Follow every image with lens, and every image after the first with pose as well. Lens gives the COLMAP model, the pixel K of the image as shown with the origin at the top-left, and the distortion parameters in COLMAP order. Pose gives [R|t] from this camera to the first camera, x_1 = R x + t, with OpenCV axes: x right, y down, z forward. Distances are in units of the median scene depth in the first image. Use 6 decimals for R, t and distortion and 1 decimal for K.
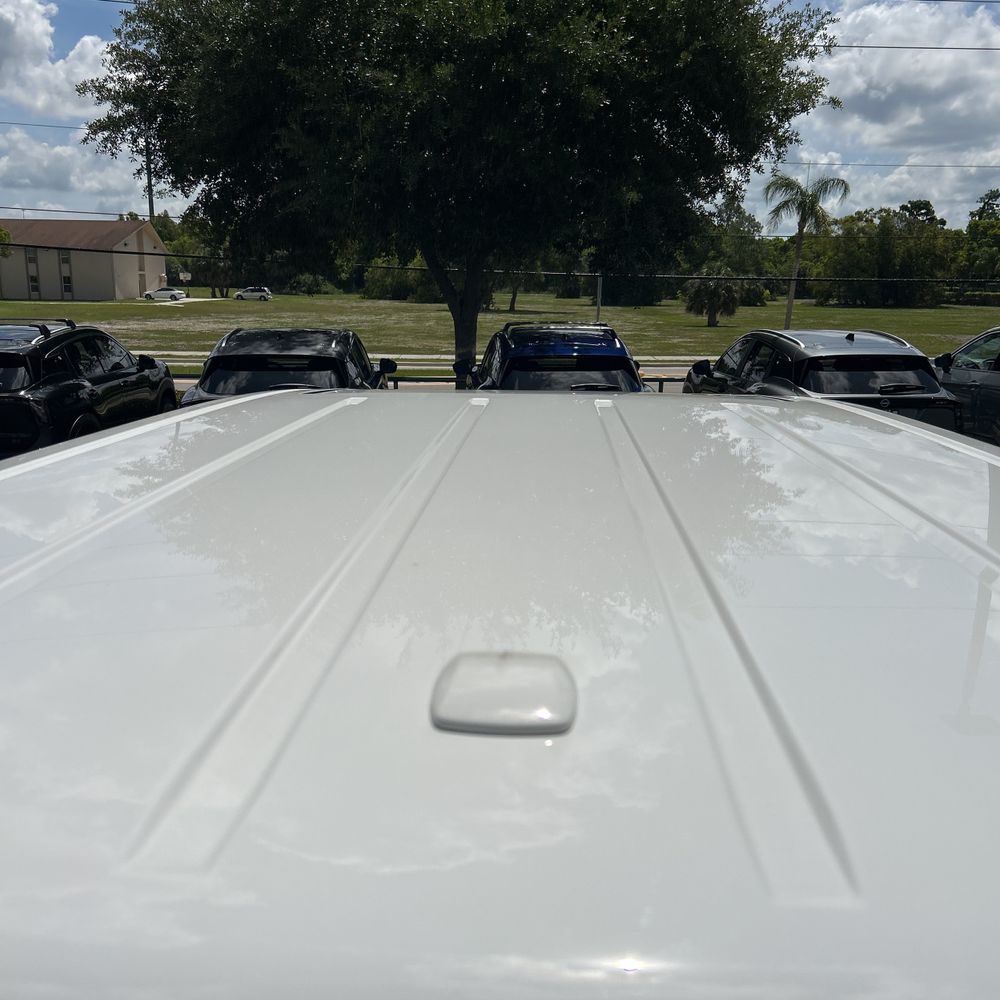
lens RADIAL K [[1011.5, 0, 486.9], [0, 1011.5, 499.9], [0, 0, 1]] dist [0.018475, 0.000000]
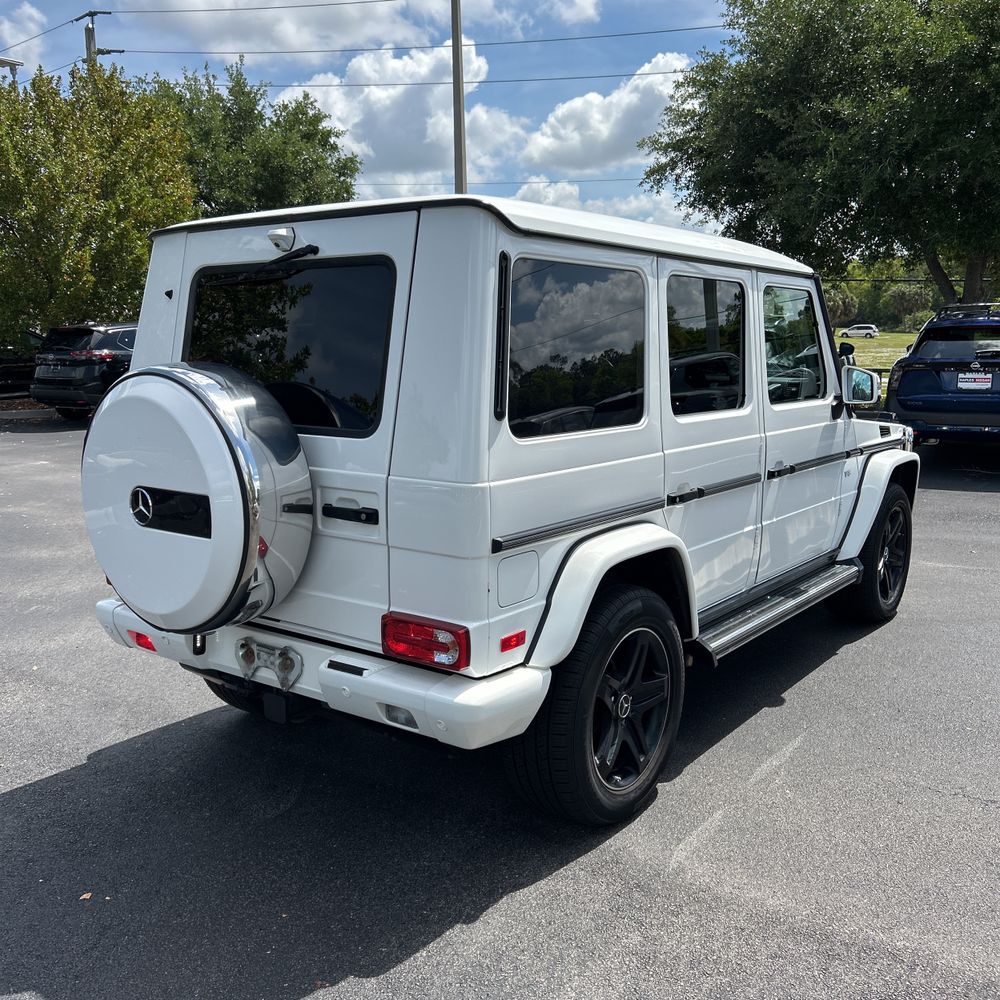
lens RADIAL K [[1011.5, 0, 485.0], [0, 1011.5, 490.1], [0, 0, 1]] dist [0.018475, 0.000000]
pose [[0.833259, 0.072471, -0.548112, 0.174597], [-0.100589, 0.994698, -0.021400, 0.080395], [0.543655, 0.072966, 0.836131, -0.153458]]
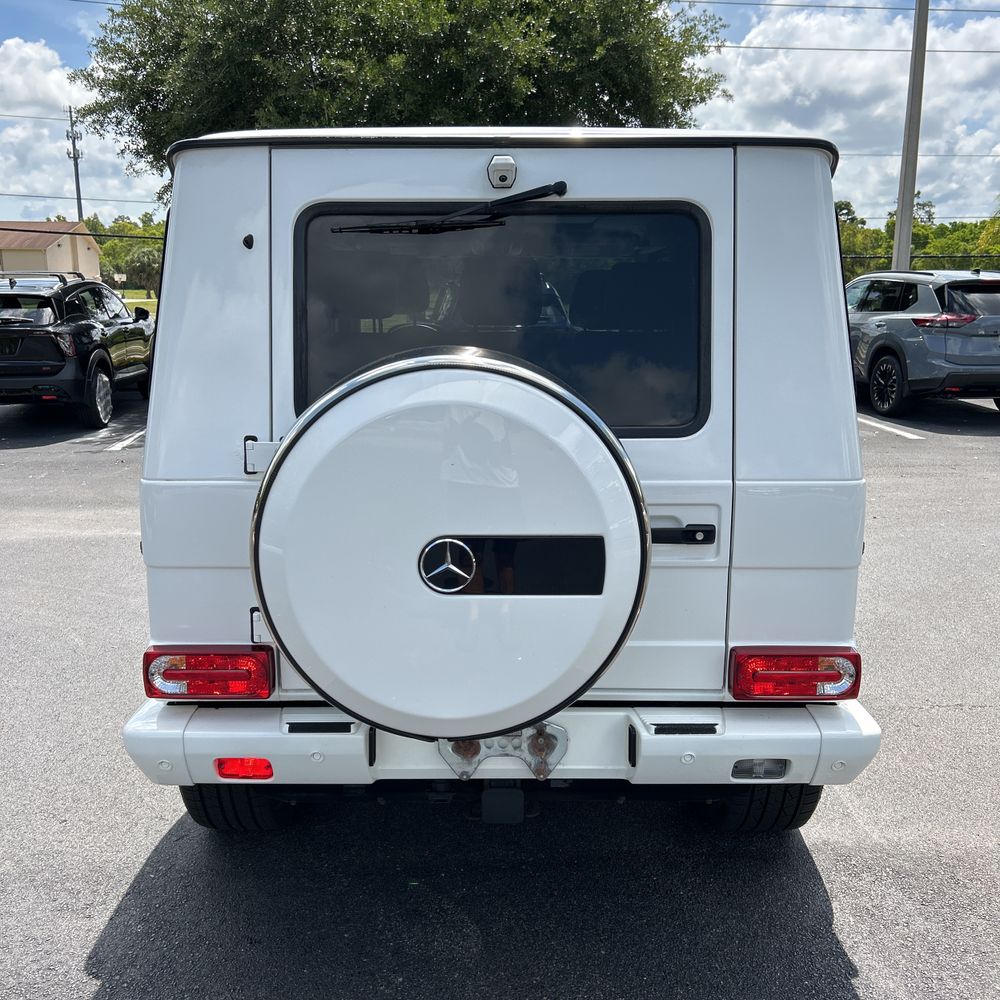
lens RADIAL K [[1011.5, 0, 492.3], [0, 1011.5, 505.0], [0, 0, 1]] dist [0.018475, 0.000000]
pose [[0.997912, -0.019186, 0.061666, -0.011500], [0.019139, 0.999816, 0.001361, 0.077769], [-0.061680, -0.000178, 0.998096, -0.155385]]
